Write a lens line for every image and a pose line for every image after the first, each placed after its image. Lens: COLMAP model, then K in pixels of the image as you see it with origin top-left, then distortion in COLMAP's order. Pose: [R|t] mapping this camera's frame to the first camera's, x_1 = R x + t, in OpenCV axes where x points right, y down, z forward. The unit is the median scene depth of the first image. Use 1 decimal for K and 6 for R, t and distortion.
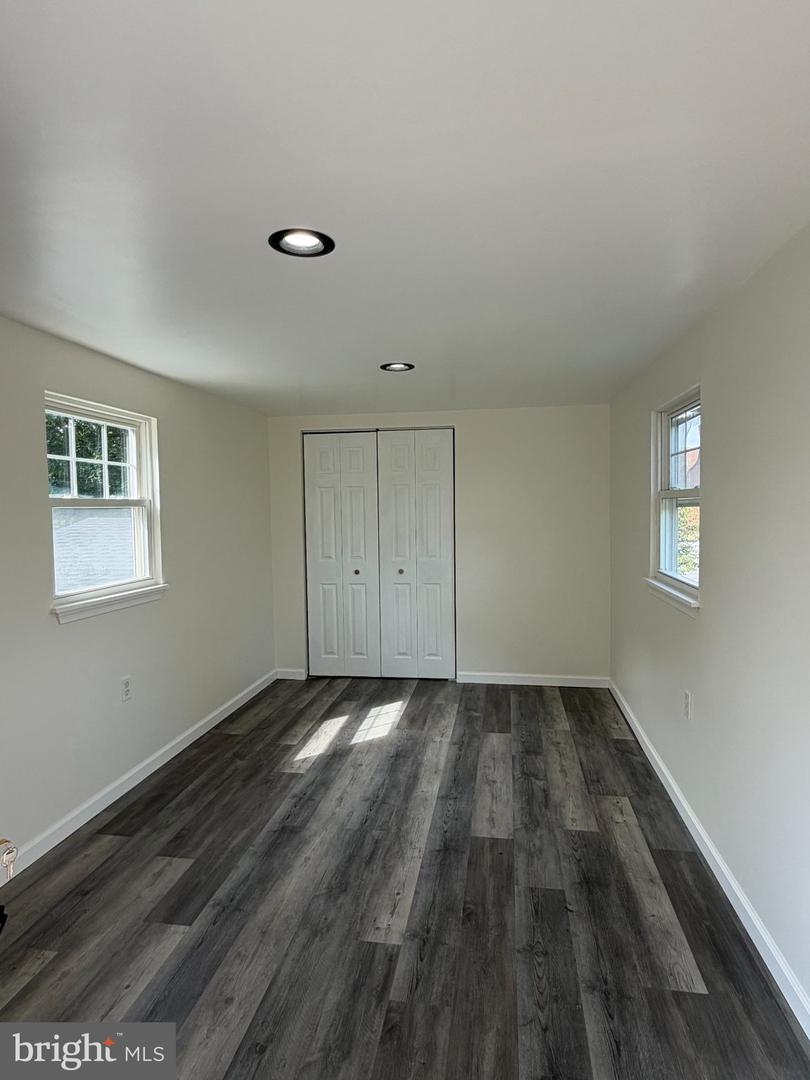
lens RADIAL K [[632.1, 0, 405.0], [0, 632.1, 540.0], [0, 0, 1]] dist [0.001132, 0.000280]
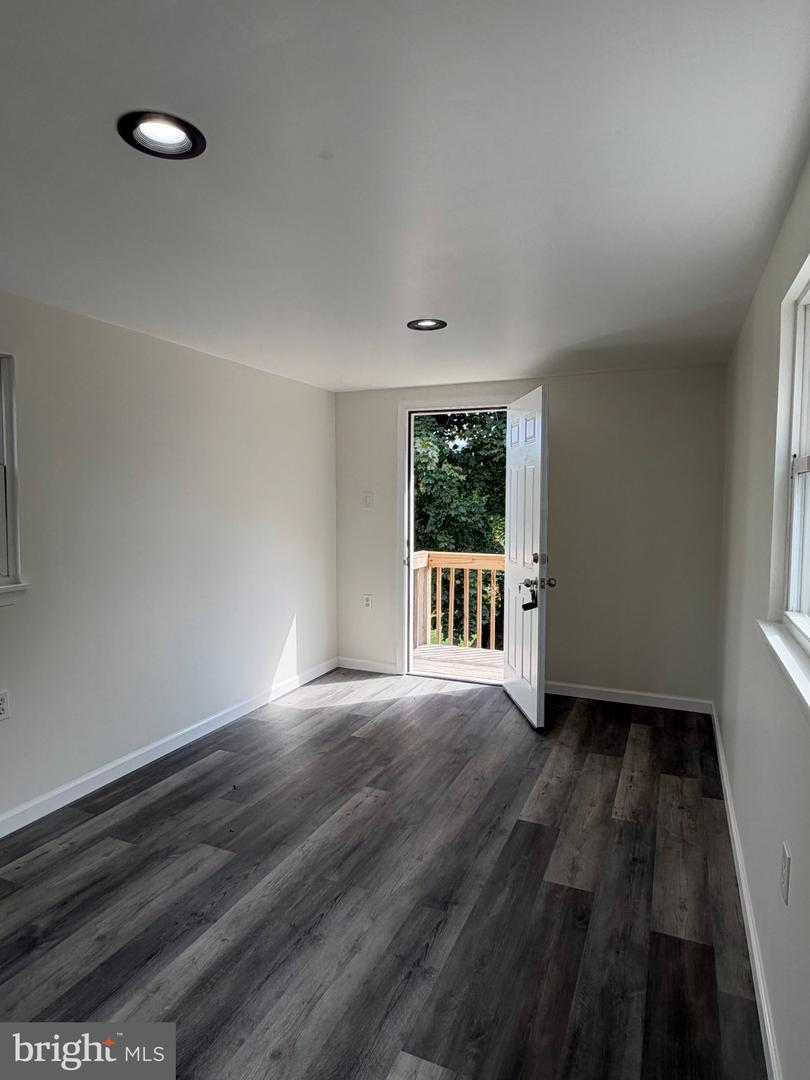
lens RADIAL K [[632.1, 0, 405.0], [0, 632.1, 540.0], [0, 0, 1]] dist [0.001132, 0.000280]
pose [[-0.969023, -0.009466, 0.246791, -0.336056], [0.020425, 0.992770, 0.118278, -0.069529], [-0.246126, 0.119655, -0.961824, 1.725520]]
